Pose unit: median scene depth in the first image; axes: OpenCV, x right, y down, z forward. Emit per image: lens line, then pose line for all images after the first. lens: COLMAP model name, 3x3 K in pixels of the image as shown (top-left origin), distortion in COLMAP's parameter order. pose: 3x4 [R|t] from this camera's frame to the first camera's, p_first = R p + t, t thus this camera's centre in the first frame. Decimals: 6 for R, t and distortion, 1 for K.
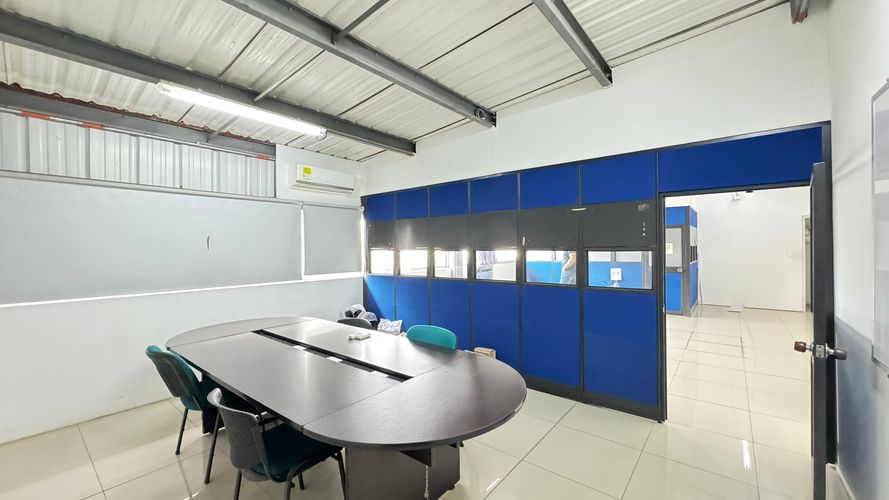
lens RADIAL K [[354.7, 0, 444.5], [0, 354.7, 250.0], [0, 0, 1]] dist [-0.001093, 0.000360]
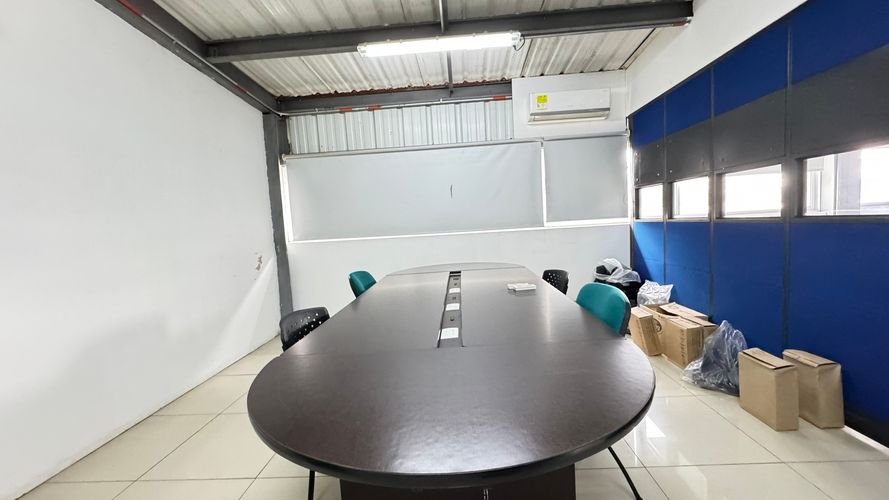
lens RADIAL K [[354.7, 0, 444.5], [0, 354.7, 250.0], [0, 0, 1]] dist [-0.001093, 0.000360]
pose [[0.588977, 0.038772, -0.807219, 0.185535], [0.046345, 0.995584, 0.081635, 0.060425], [0.806820, -0.085491, 0.584579, 0.280184]]
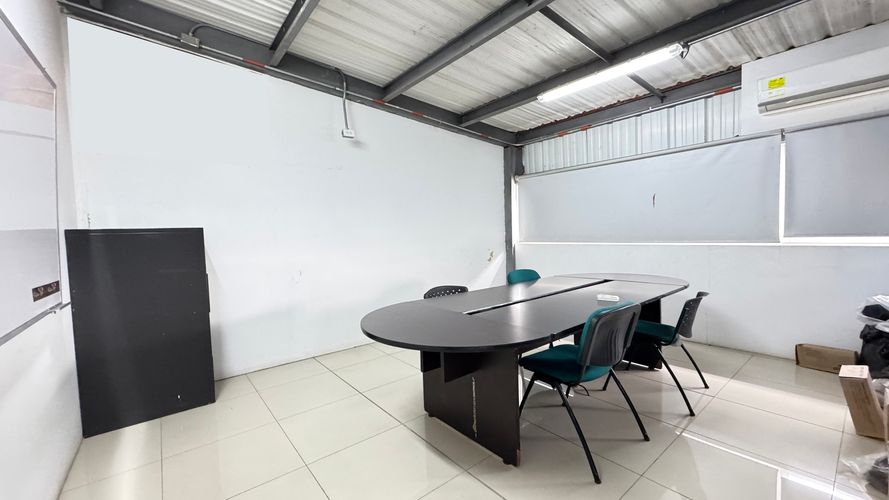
lens RADIAL K [[354.7, 0, 444.5], [0, 354.7, 250.0], [0, 0, 1]] dist [-0.001093, 0.000360]
pose [[-0.211669, 0.064860, -0.975187, 0.446246], [0.024517, 0.997834, 0.061044, 0.040940], [0.977034, -0.010987, -0.212801, 0.525214]]
